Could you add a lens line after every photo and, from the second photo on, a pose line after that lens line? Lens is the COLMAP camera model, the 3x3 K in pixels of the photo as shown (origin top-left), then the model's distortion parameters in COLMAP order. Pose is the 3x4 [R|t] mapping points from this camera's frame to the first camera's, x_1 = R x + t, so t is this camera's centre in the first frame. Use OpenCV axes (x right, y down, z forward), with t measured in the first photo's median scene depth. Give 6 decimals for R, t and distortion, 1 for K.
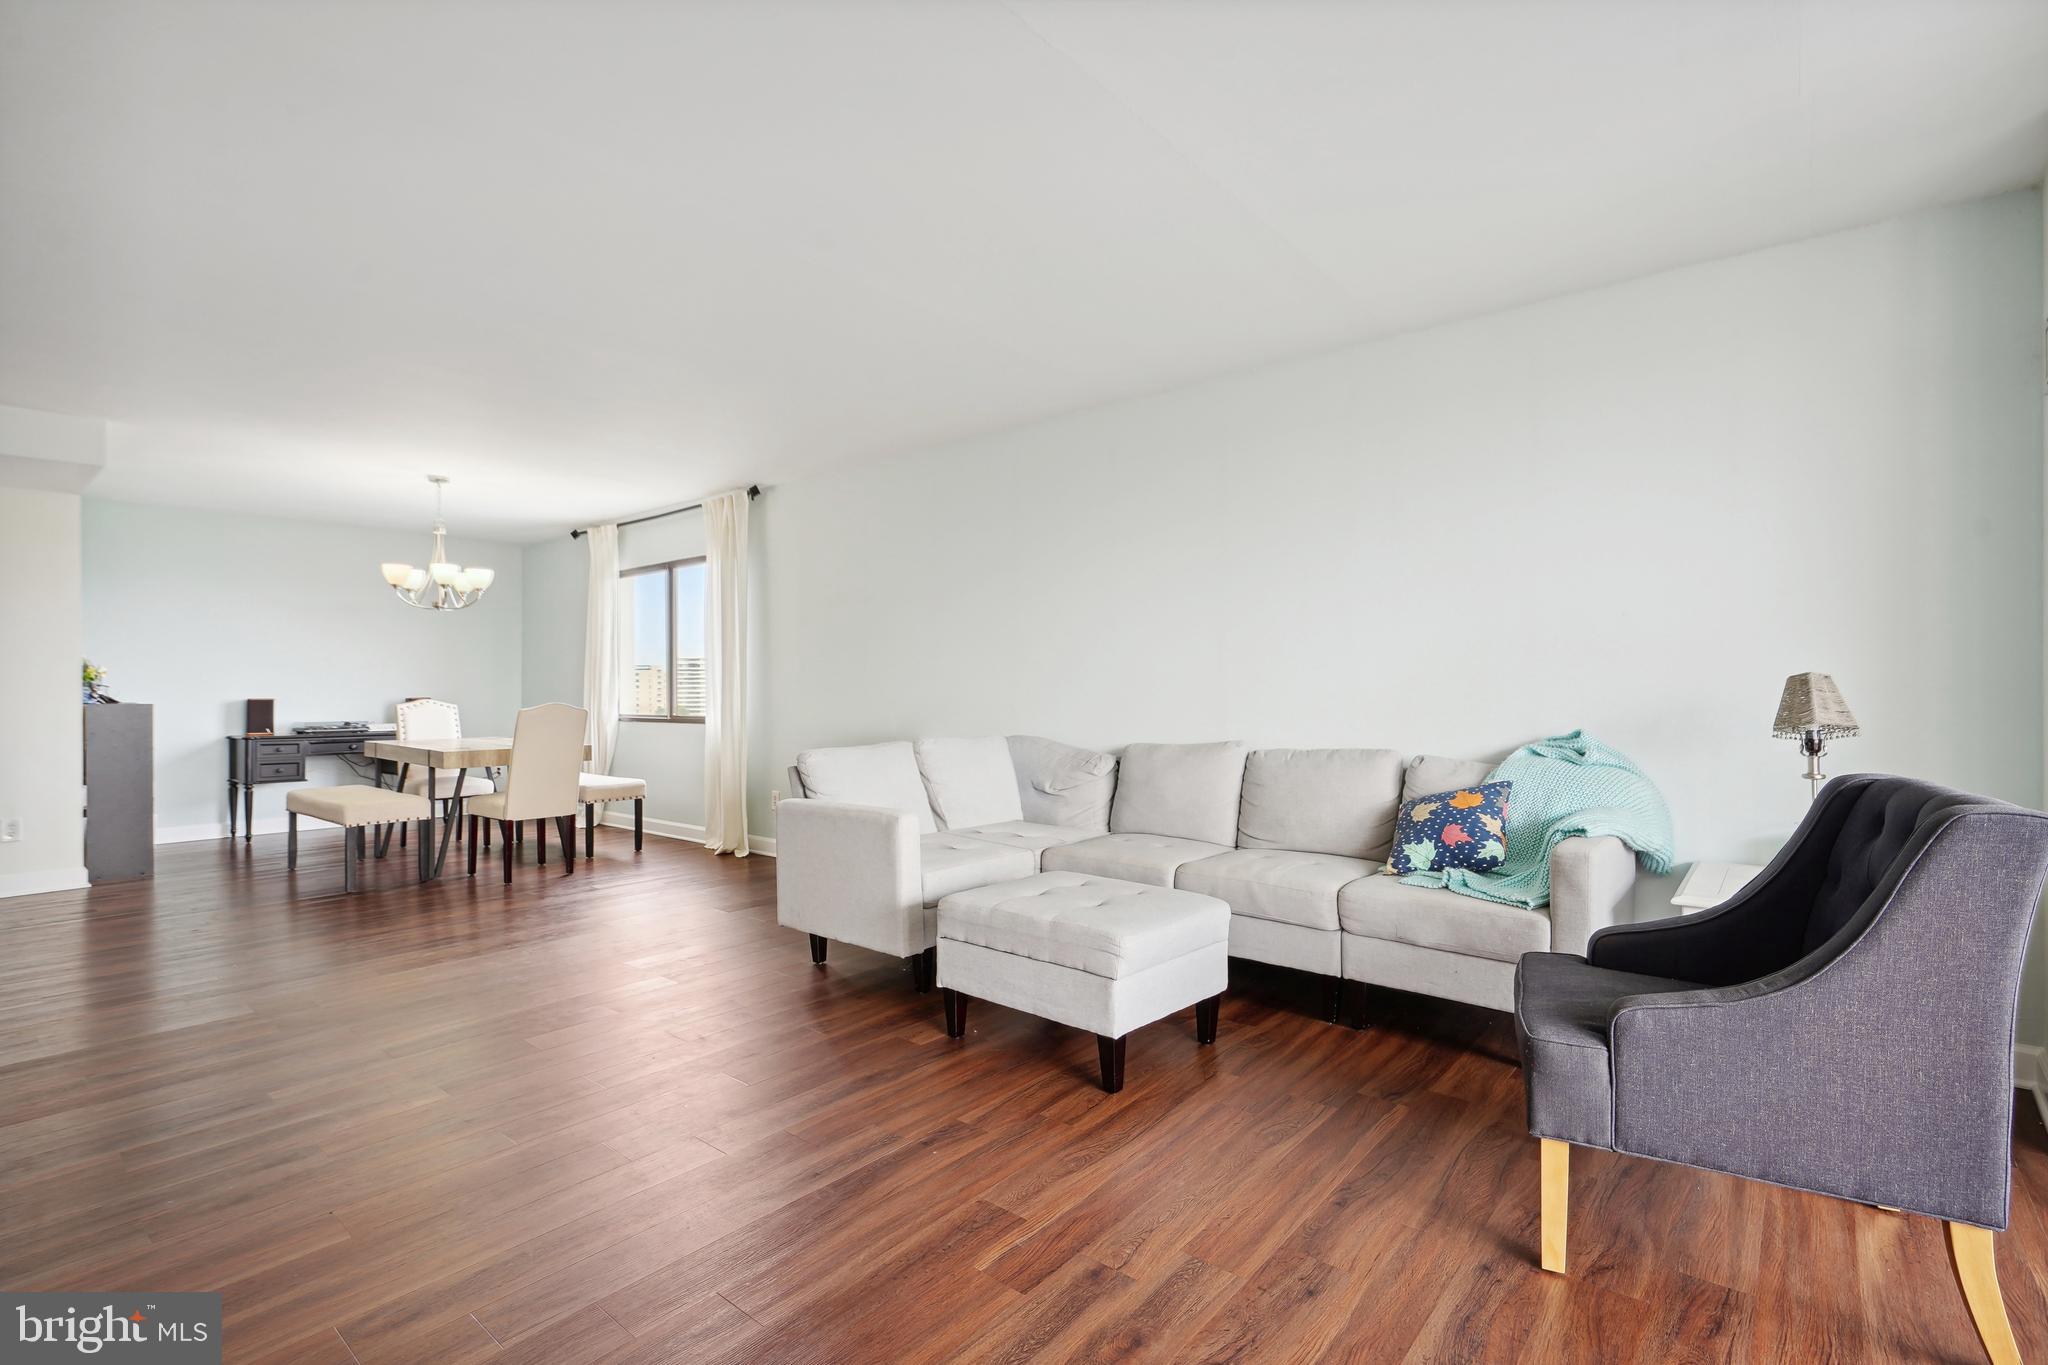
lens RADIAL K [[968.9, 0, 1021.1], [0, 968.9, 682.8], [0, 0, 1]] dist [0.000091, 0.000398]
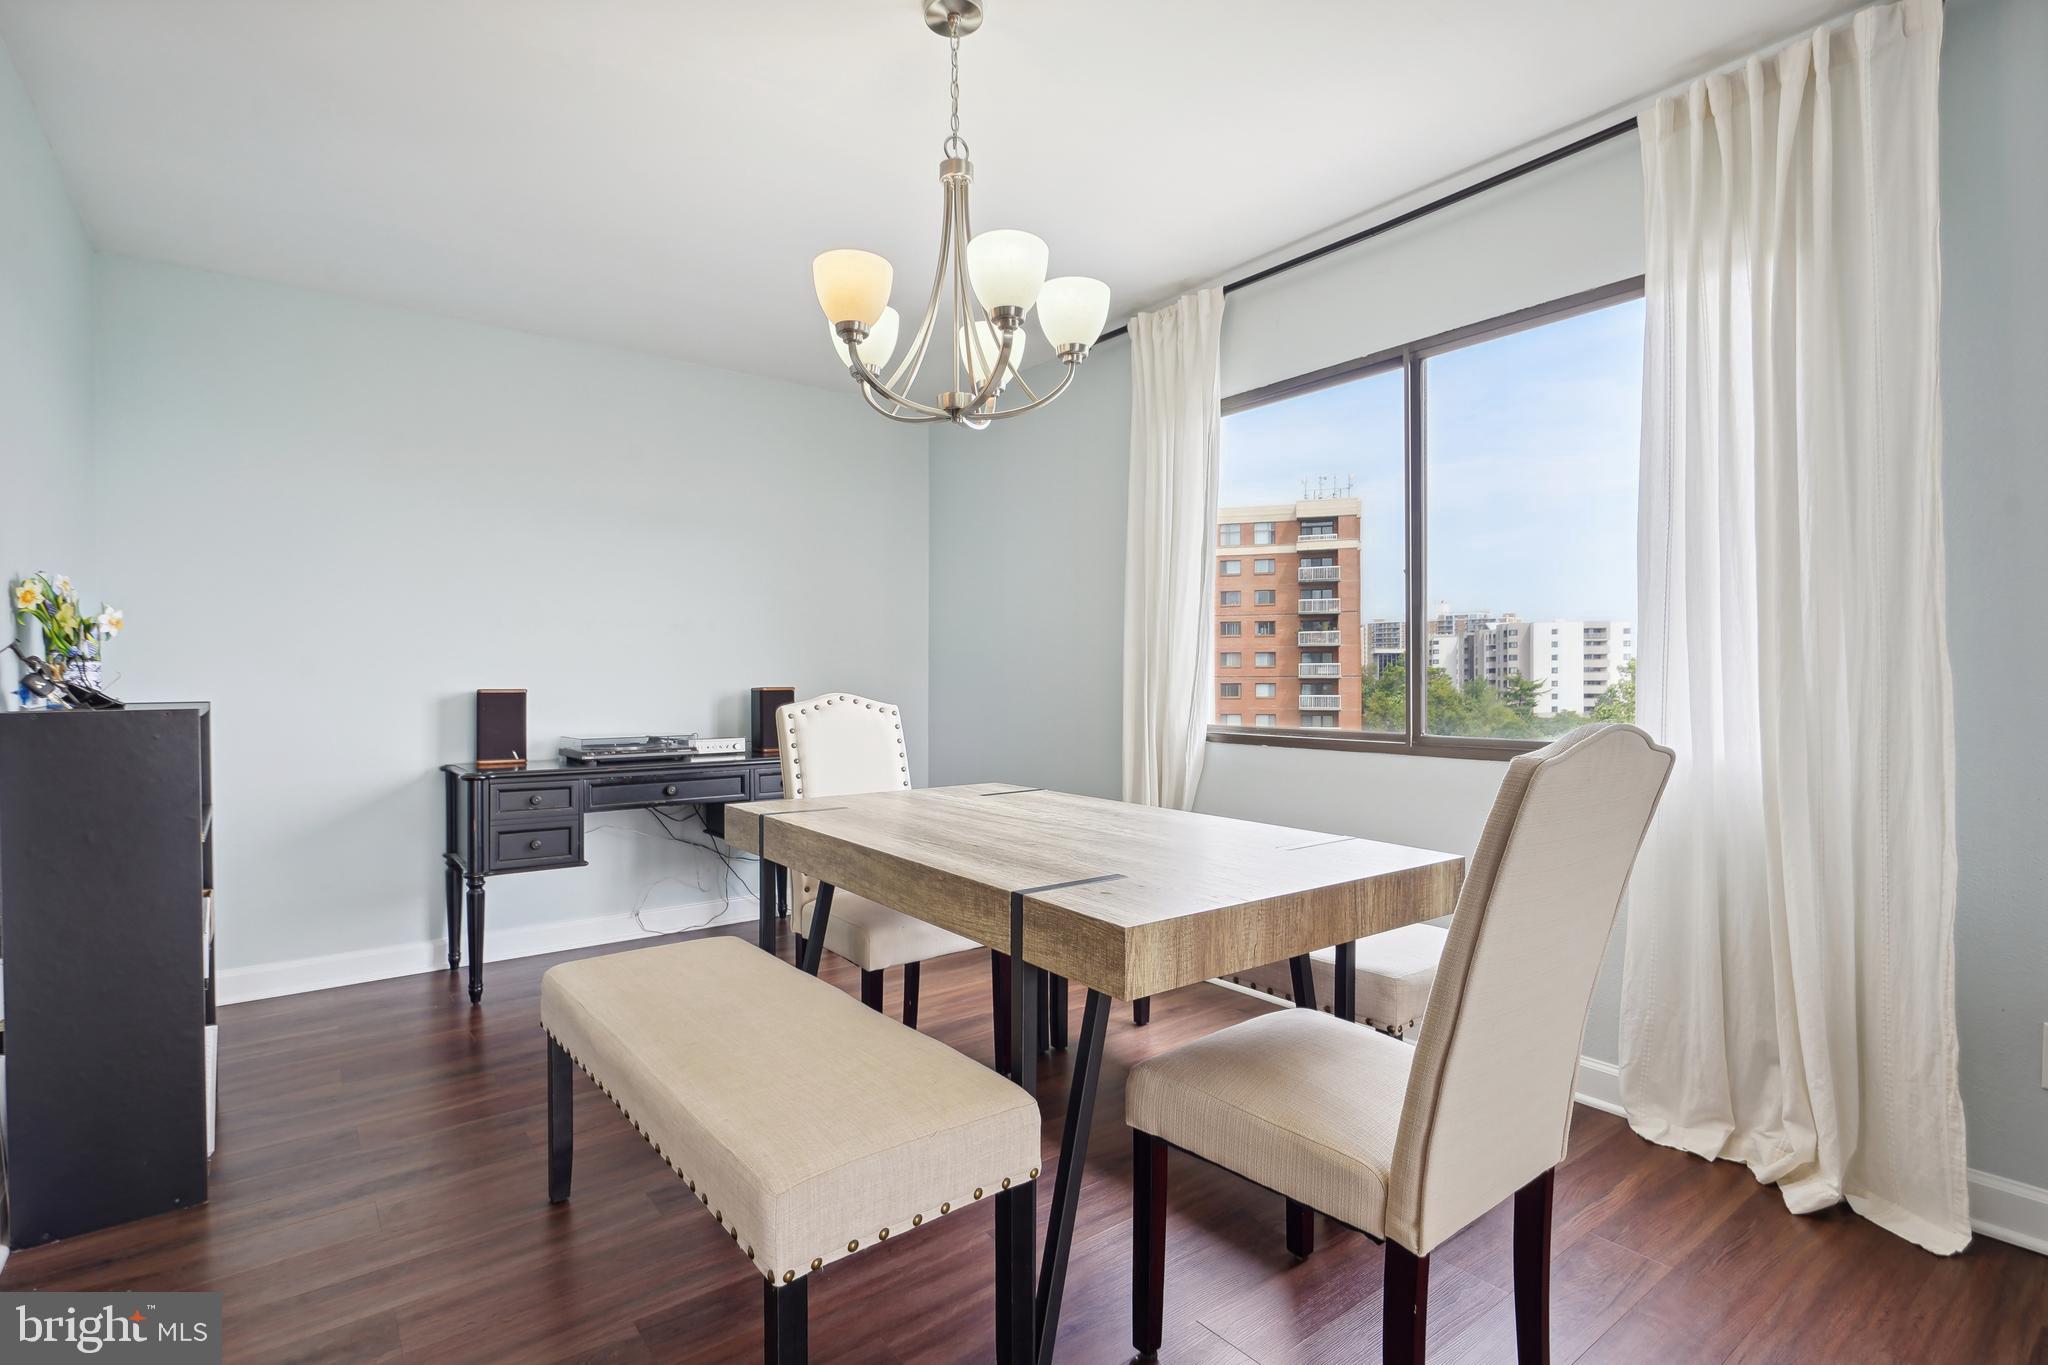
lens RADIAL K [[968.9, 0, 1016.9], [0, 968.9, 677.7], [0, 0, 1]] dist [0.000091, 0.000398]
pose [[0.979376, 0.000553, -0.202043, -0.445558], [0.000666, 0.999982, 0.005967, 0.007675], [0.202043, -0.005979, 0.979358, 0.592899]]
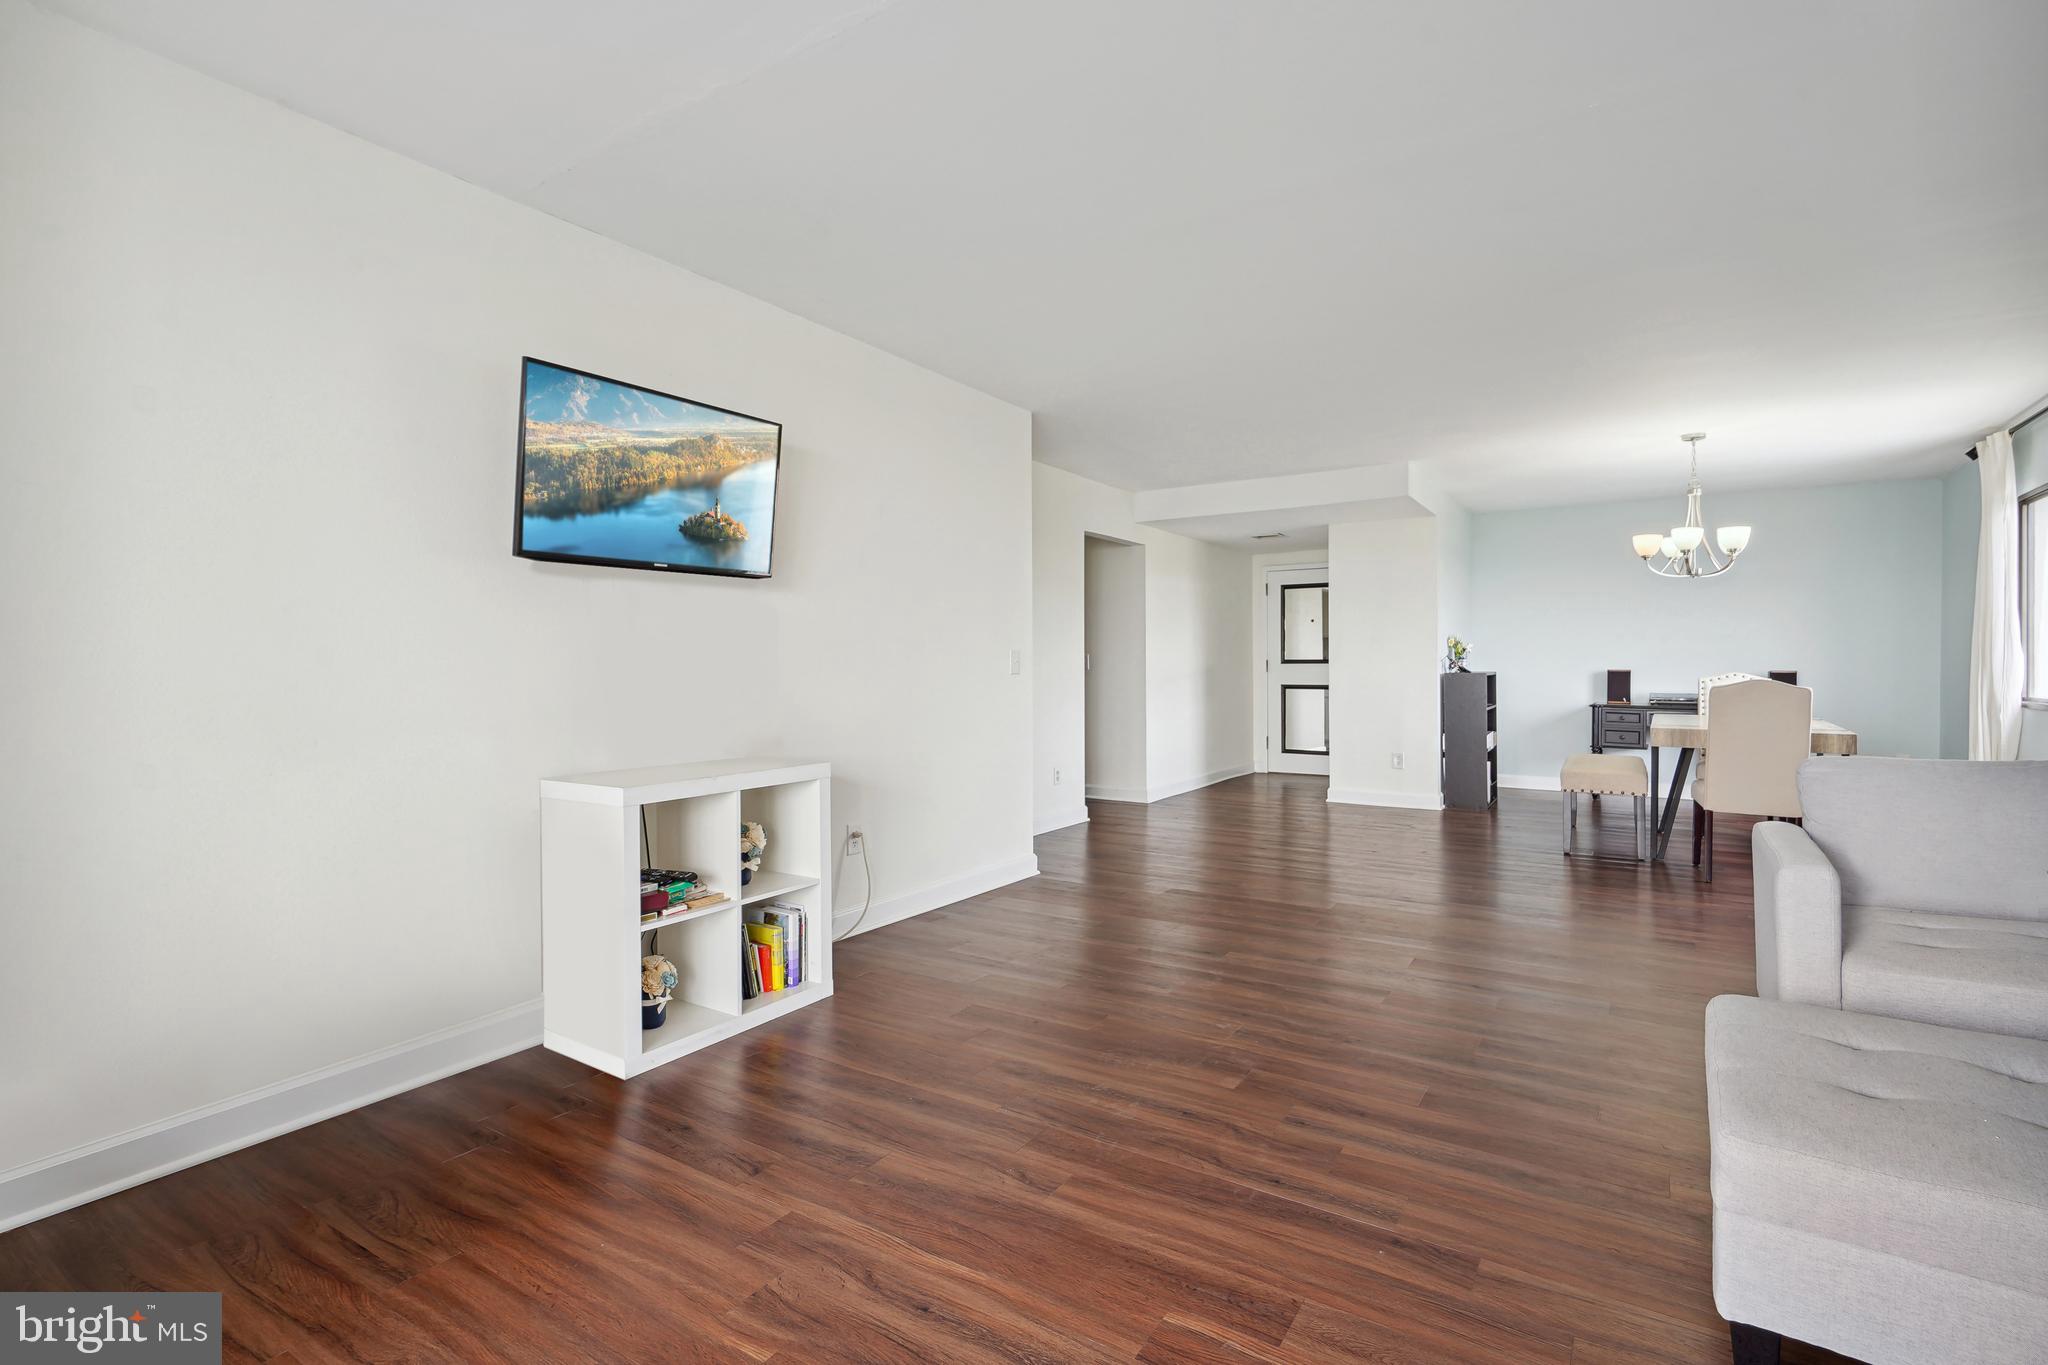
lens RADIAL K [[968.9, 0, 994.4], [0, 968.9, 656.8], [0, 0, 1]] dist [0.000091, 0.000398]
pose [[0.117338, 0.000107, -0.993092, 0.211445], [0.004089, 0.999991, 0.000590, -0.001576], [0.993084, -0.004130, 0.117336, 0.189317]]
